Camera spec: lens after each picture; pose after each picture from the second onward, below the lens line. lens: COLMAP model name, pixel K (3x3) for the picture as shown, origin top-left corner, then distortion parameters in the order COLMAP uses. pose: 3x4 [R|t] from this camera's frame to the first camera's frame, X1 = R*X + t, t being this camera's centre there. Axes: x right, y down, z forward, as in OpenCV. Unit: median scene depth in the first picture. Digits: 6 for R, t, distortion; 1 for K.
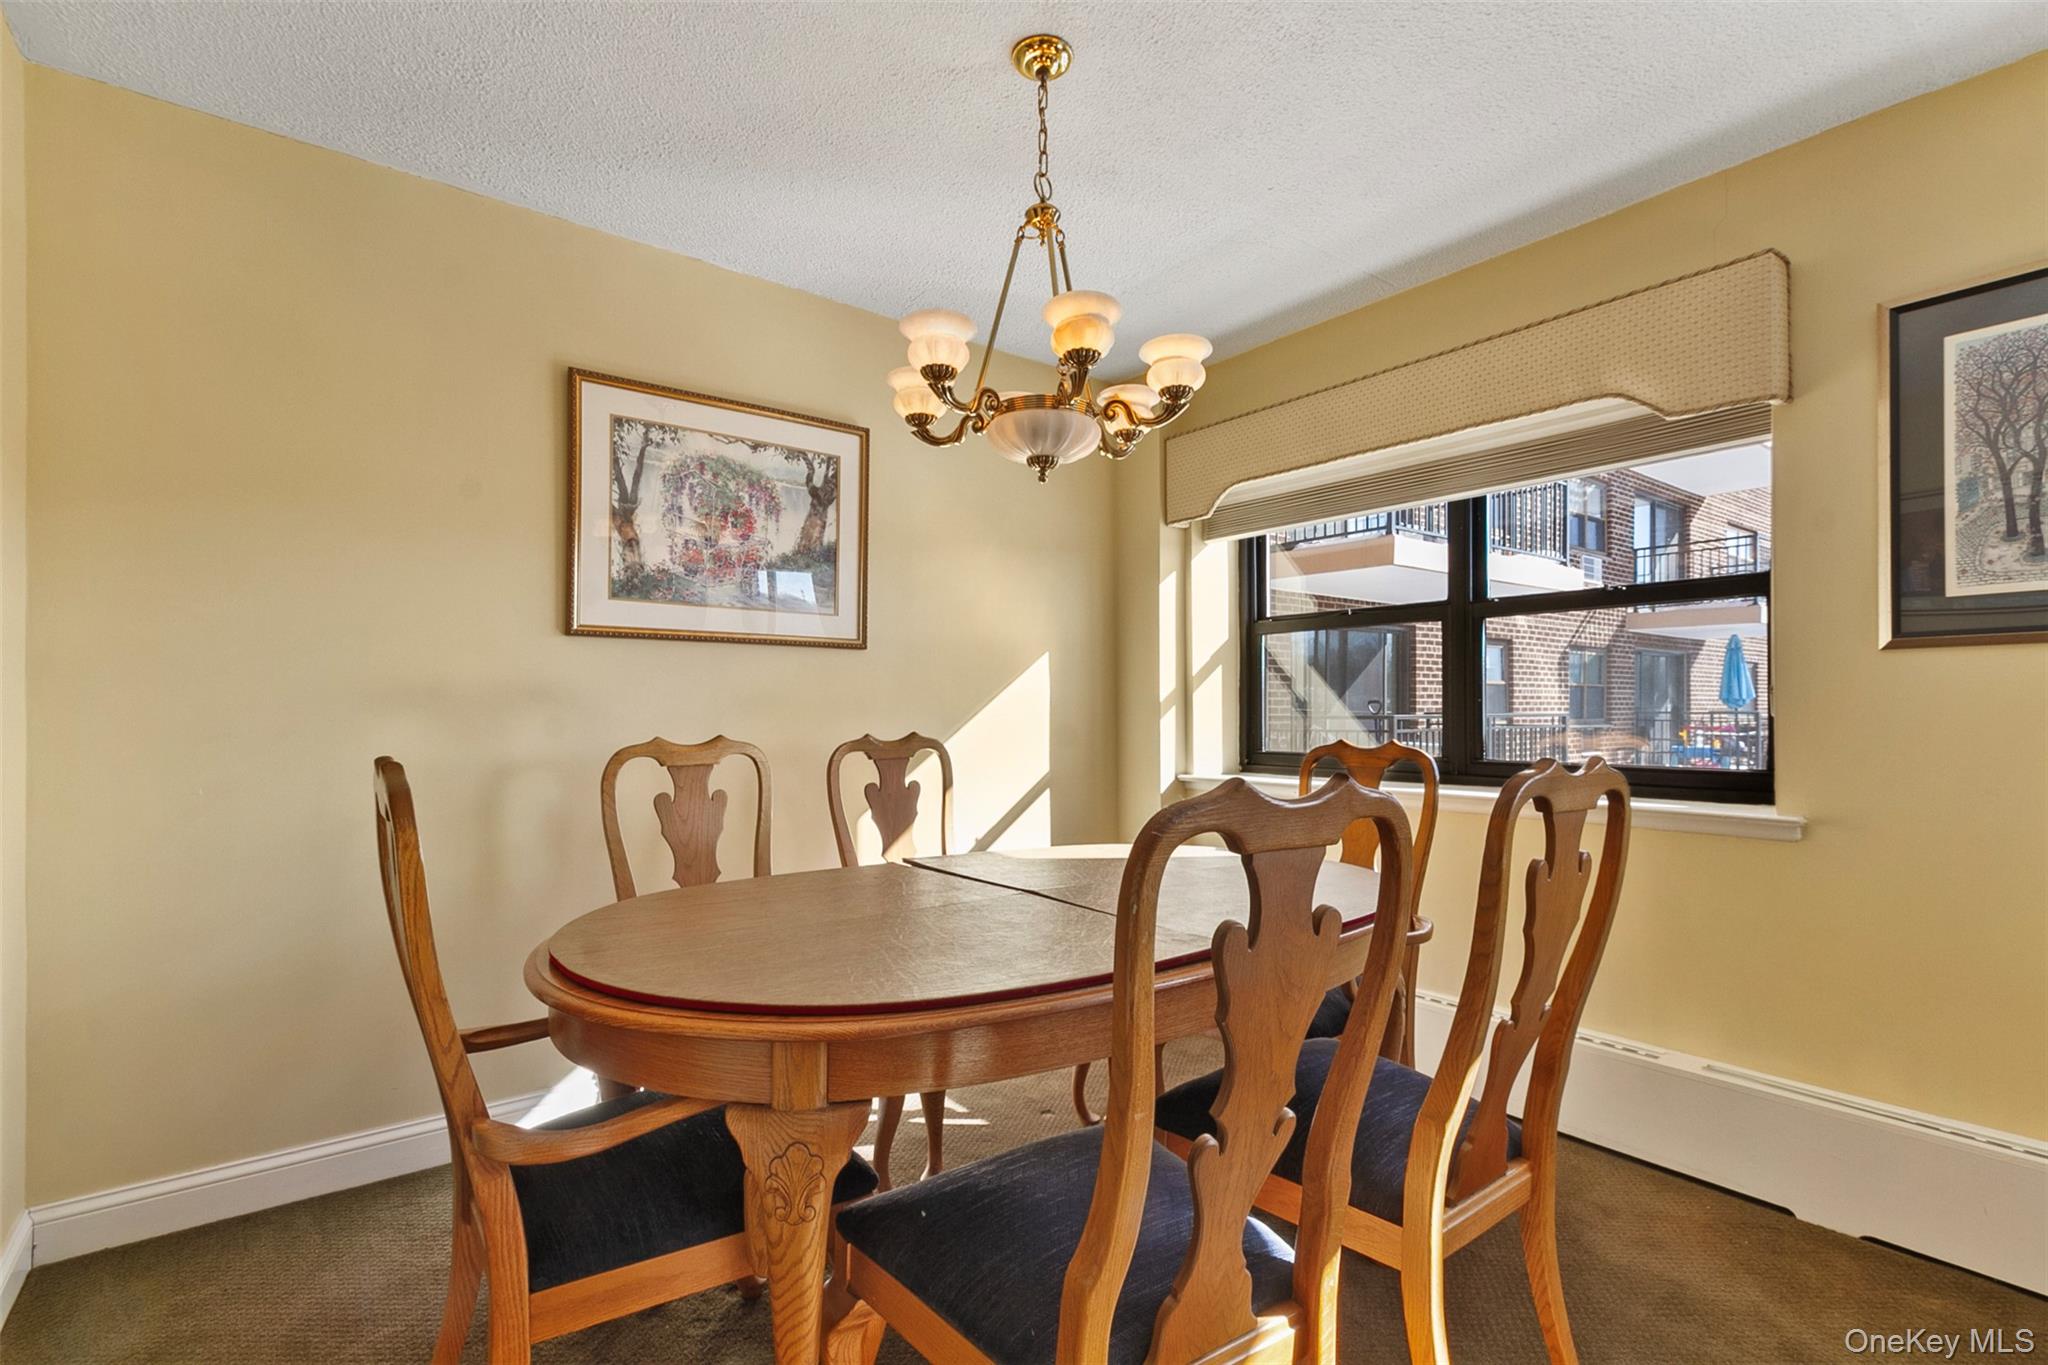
lens RADIAL K [[952.3, 0, 1032.0], [0, 952.3, 709.6], [0, 0, 1]] dist [0.002581, 0.000272]
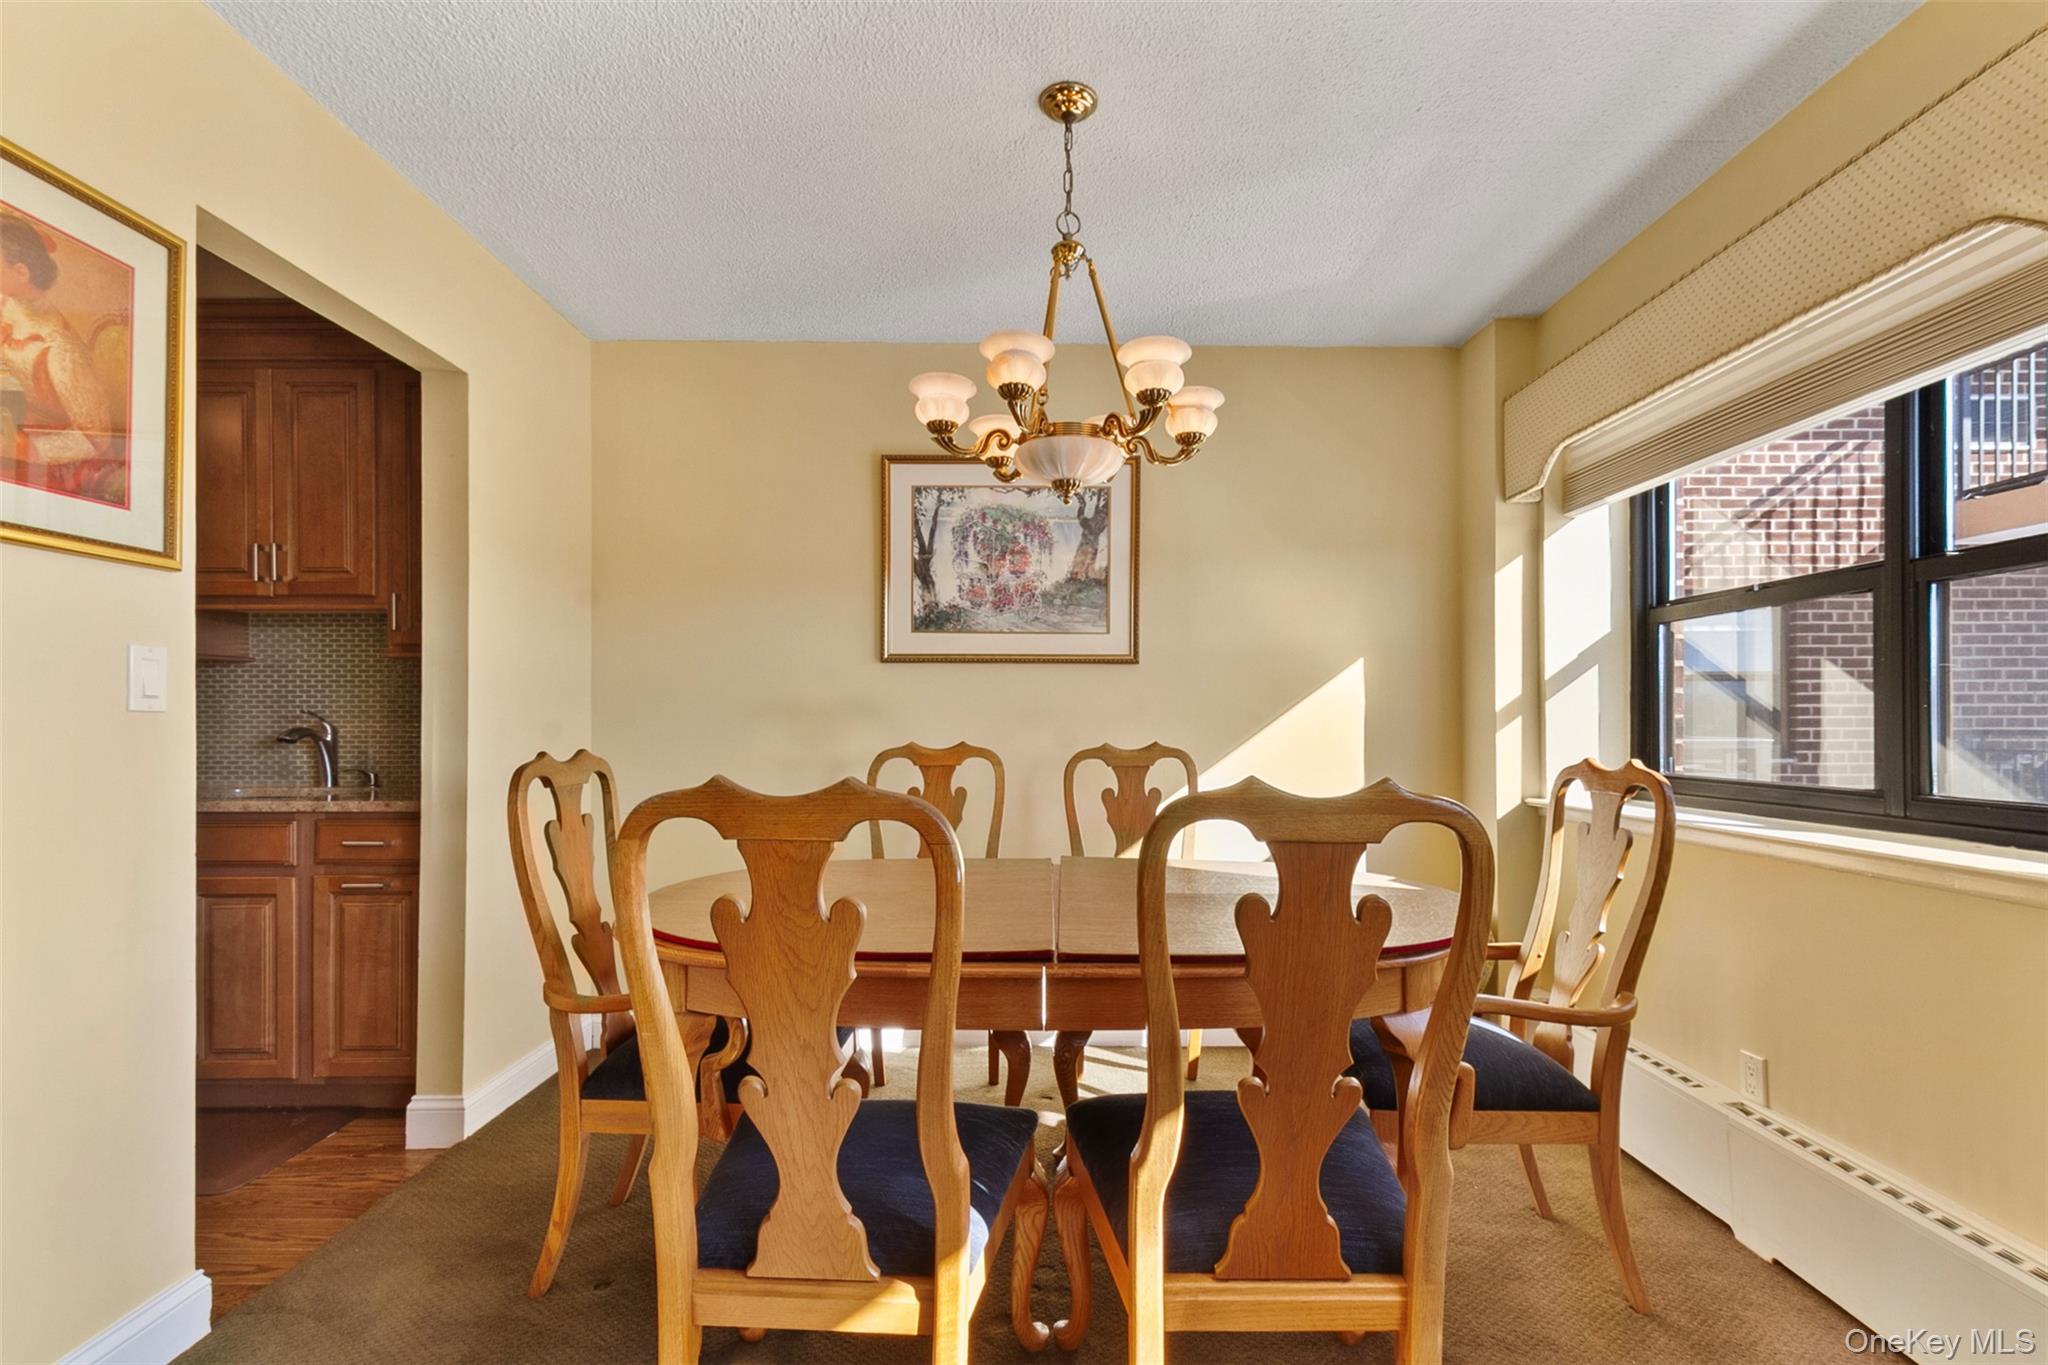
lens RADIAL K [[947.1, 0, 1033.3], [0, 947.1, 717.1], [0, 0, 1]] dist [0.004602, 0.000618]
pose [[0.791741, -0.000979, -0.610856, 0.409035], [-0.000066, 0.999999, -0.001688, -0.001824], [0.610857, 0.001377, 0.791740, 0.097855]]
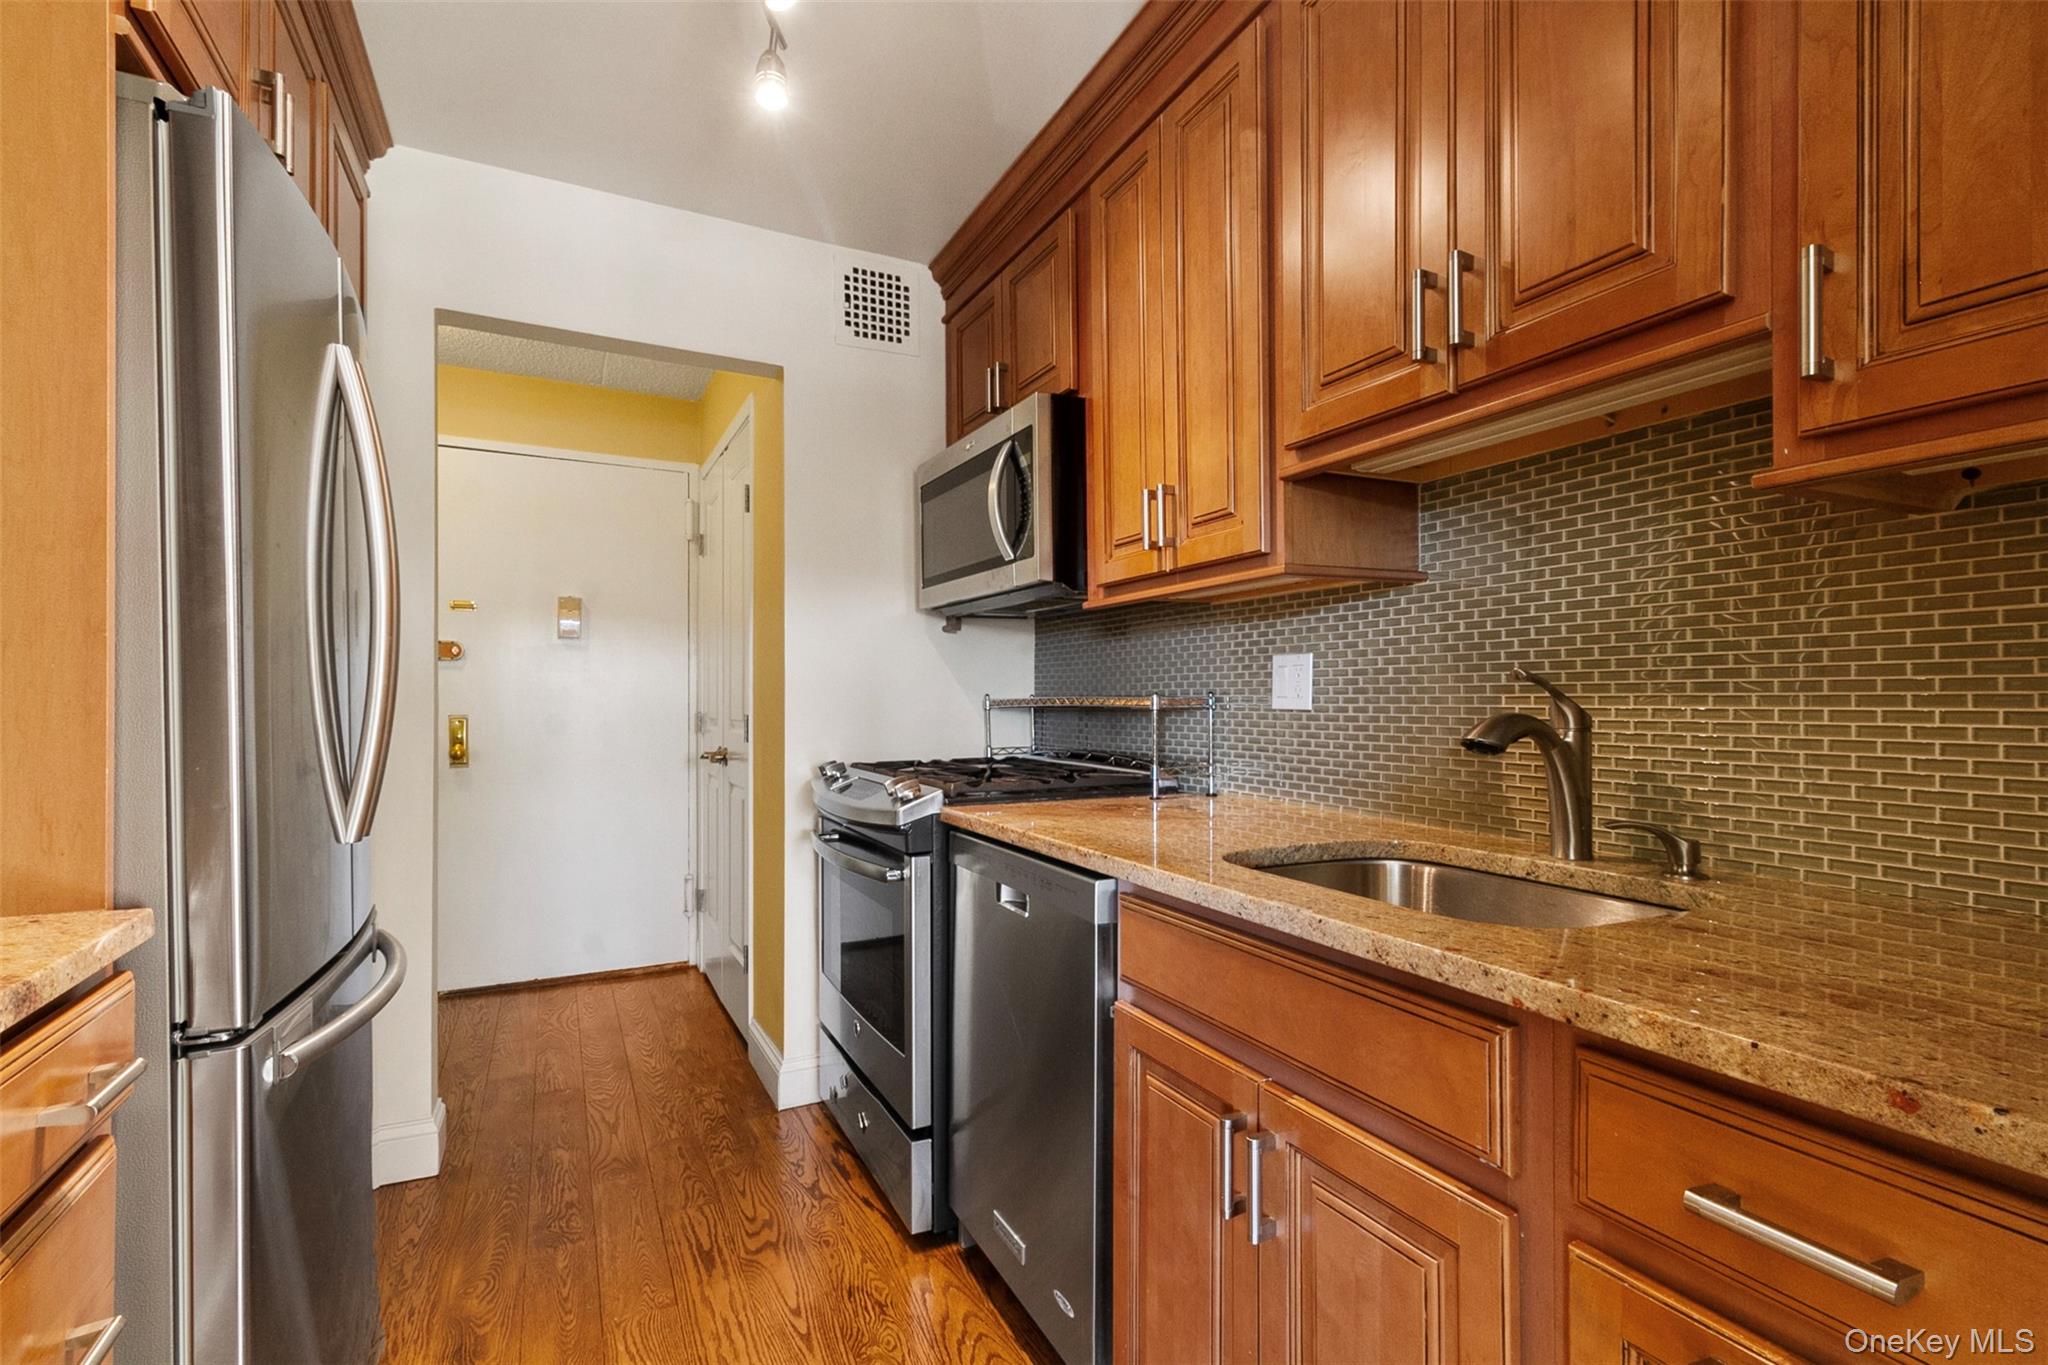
lens RADIAL K [[937.9, 0, 1028.0], [0, 937.9, 701.1], [0, 0, 1]] dist [0.004253, 0.001029]
pose [[-0.200055, 0.004516, -0.979774, -0.492695], [0.001873, 0.999989, 0.004226, -0.000275], [0.979783, -0.000990, -0.200061, 0.324426]]
